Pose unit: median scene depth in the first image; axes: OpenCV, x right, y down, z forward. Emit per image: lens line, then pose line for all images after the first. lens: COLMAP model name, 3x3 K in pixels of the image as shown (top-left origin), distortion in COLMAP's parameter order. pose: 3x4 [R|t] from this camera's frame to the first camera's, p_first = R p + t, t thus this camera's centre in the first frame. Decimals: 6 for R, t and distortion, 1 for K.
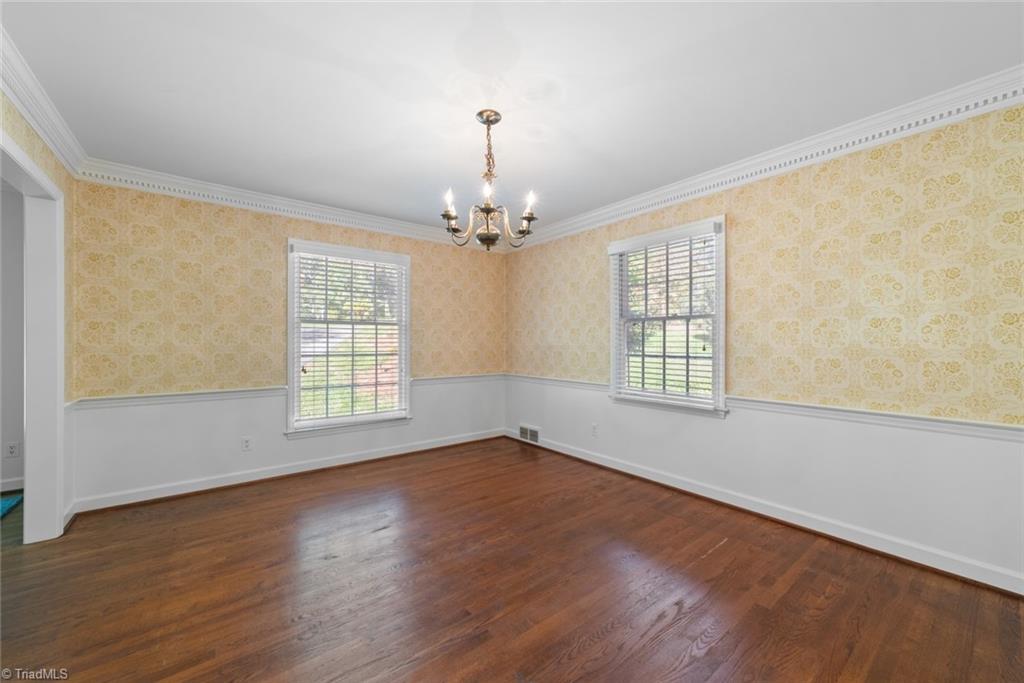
lens RADIAL K [[393.4, 0, 503.8], [0, 393.4, 342.5], [0, 0, 1]] dist [0.003106, 0.003501]
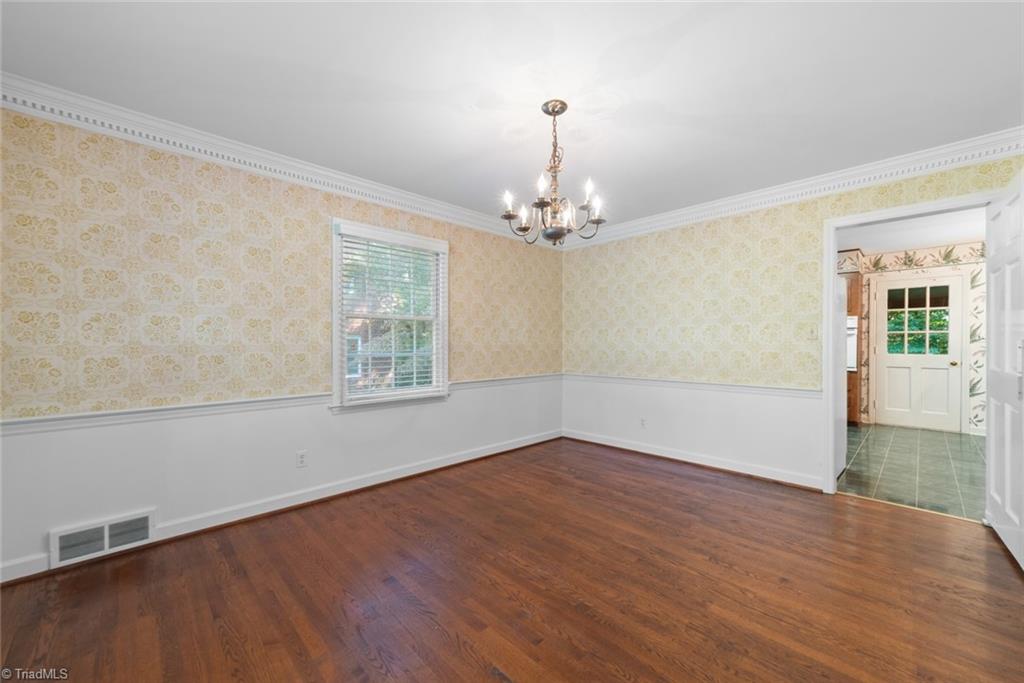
lens RADIAL K [[393.4, 0, 501.9], [0, 393.4, 342.5], [0, 0, 1]] dist [0.003106, 0.003501]
pose [[-0.097709, -0.004745, 0.995204, -0.443289], [-0.002784, 0.999986, 0.004494, -0.000972], [-0.995211, -0.002332, -0.097721, 0.572002]]
